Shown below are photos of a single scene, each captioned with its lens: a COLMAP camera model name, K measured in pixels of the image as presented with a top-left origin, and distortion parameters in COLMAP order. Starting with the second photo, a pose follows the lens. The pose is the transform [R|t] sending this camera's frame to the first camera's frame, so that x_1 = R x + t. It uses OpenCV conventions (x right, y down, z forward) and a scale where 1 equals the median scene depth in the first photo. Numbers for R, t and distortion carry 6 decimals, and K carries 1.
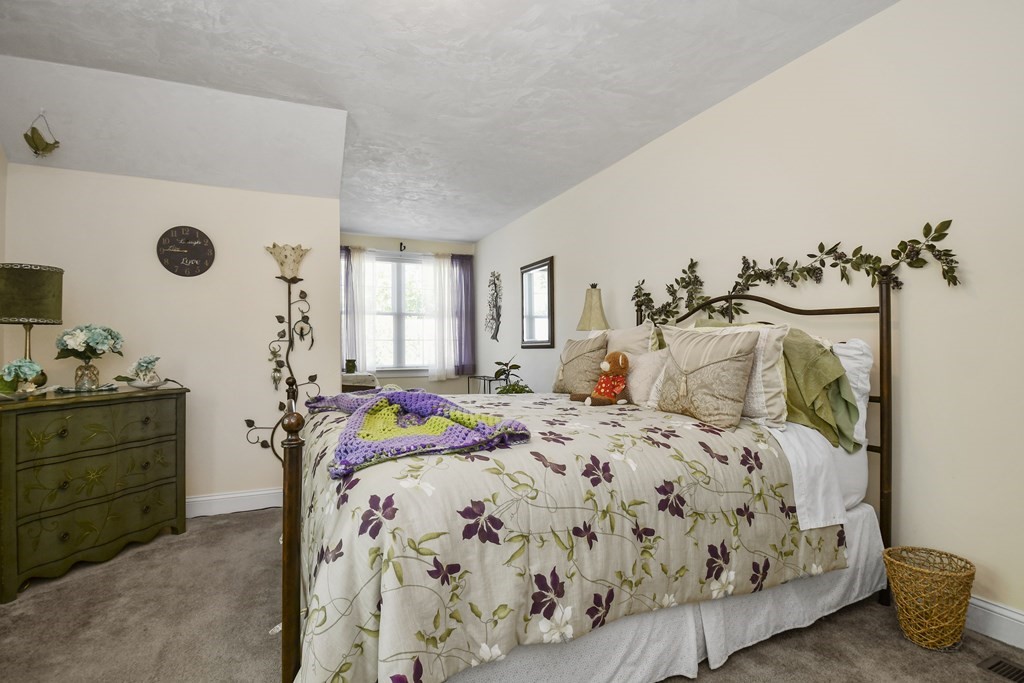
lens RADIAL K [[504.4, 0, 512.0], [0, 504.4, 341.5], [0, 0, 1]] dist [0.001245, -0.014990]
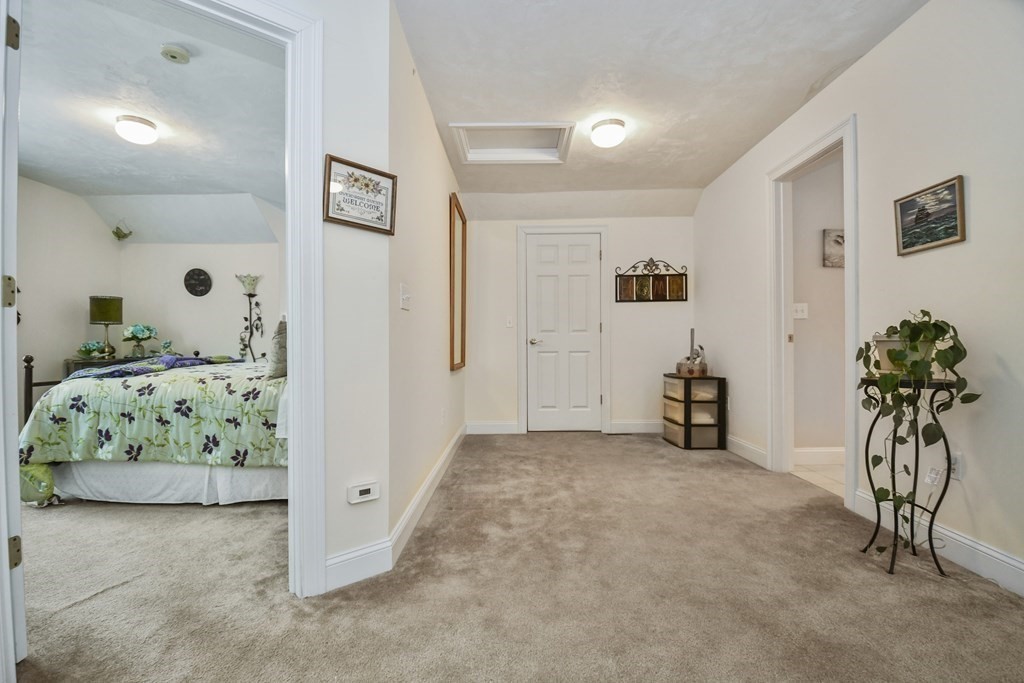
lens RADIAL K [[459.2, 0, 514.9], [0, 459.2, 344.6], [0, 0, 1]] dist [-0.000138, -0.022344]
pose [[0.918272, 0.001275, -0.395948, 2.020380], [0.005259, 0.999867, 0.015414, 0.045410], [0.395915, -0.016237, 0.918144, -0.093954]]
